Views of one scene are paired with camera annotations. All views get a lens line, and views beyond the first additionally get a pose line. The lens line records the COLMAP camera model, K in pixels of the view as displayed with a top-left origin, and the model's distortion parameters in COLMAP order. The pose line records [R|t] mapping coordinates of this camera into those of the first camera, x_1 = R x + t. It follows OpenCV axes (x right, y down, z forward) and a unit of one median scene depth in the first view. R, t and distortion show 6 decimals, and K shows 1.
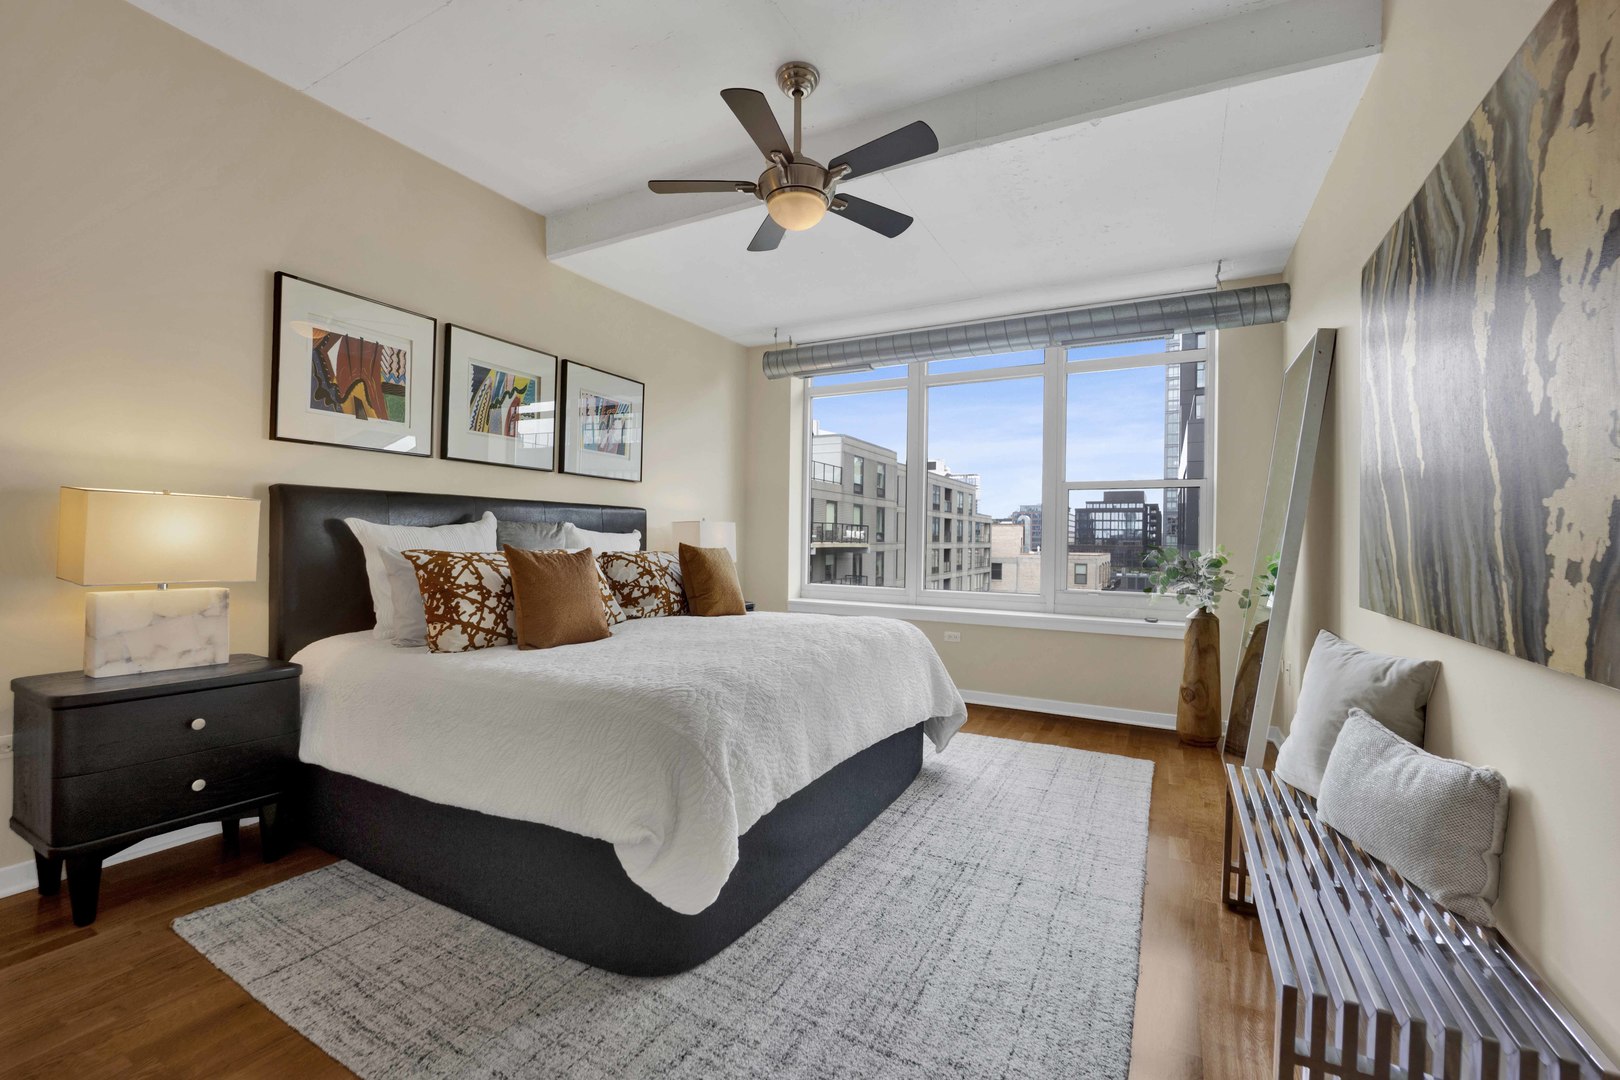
lens RADIAL K [[671.5, 0, 806.9], [0, 671.5, 539.5], [0, 0, 1]] dist [-0.020856, 0.000017]
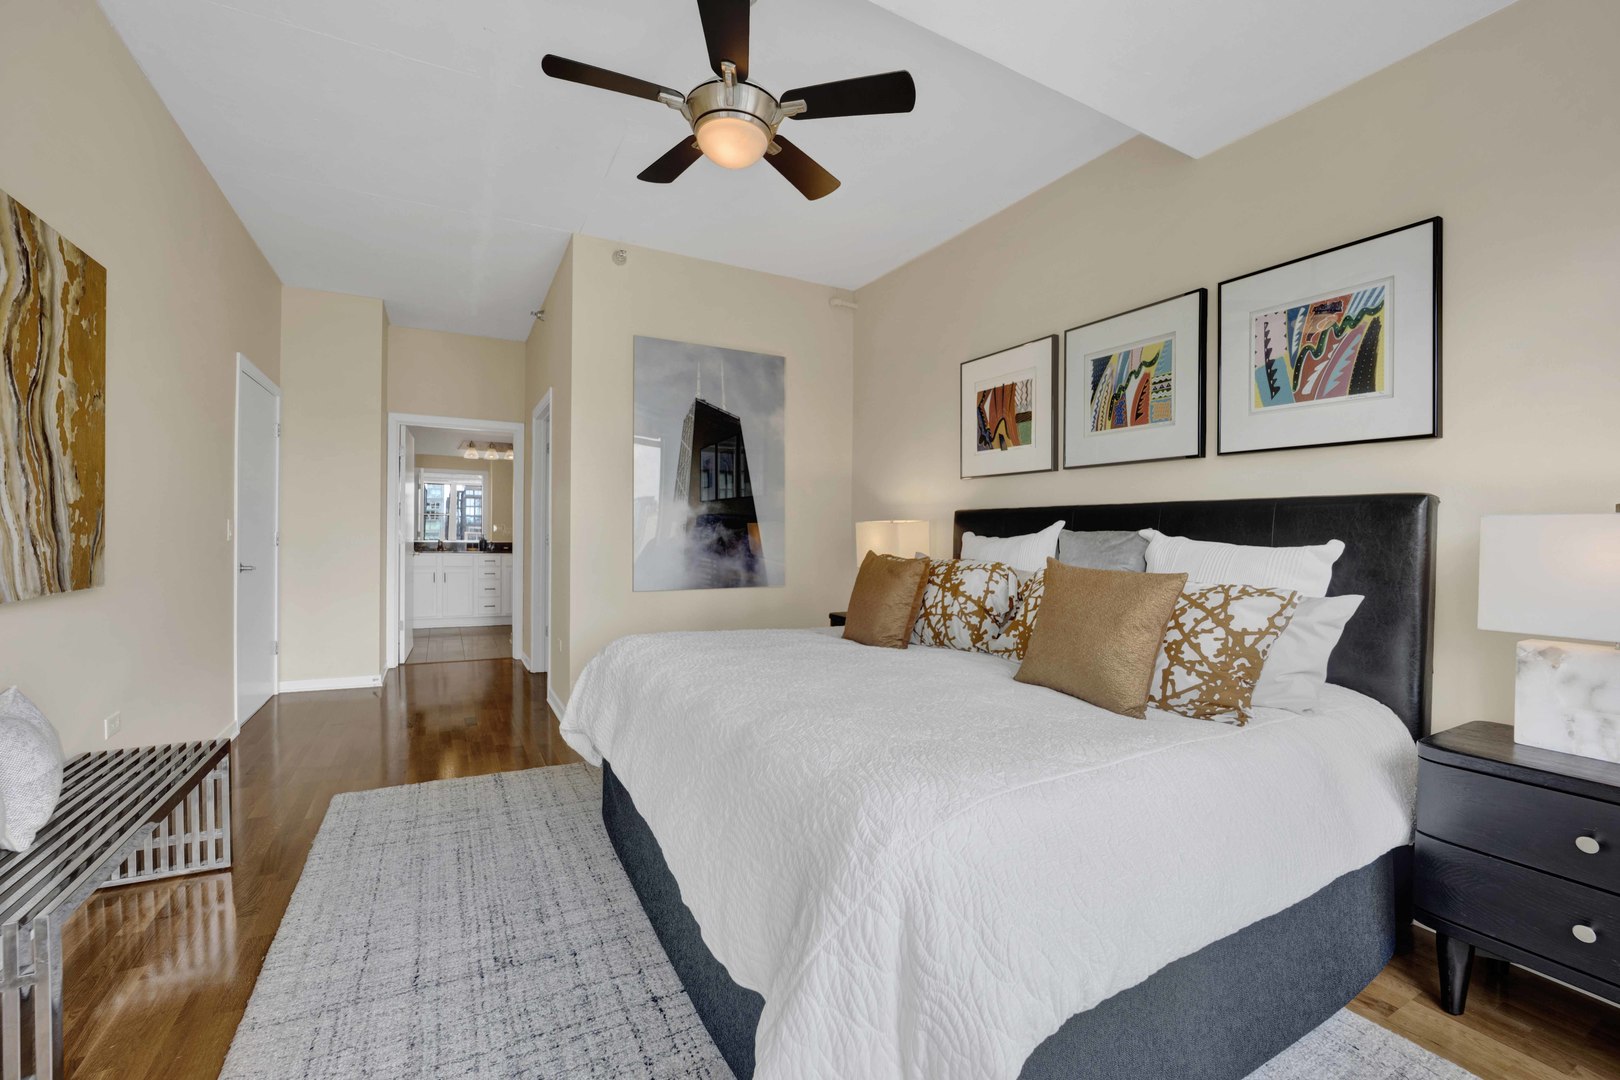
lens RADIAL K [[671.5, 0, 806.9], [0, 671.5, 539.5], [0, 0, 1]] dist [-0.020856, 0.000017]
pose [[-0.548268, -0.018276, -0.836103, 0.554119], [-0.026241, 0.999645, -0.004644, -0.002251], [0.835891, 0.019394, -0.548553, 1.380251]]
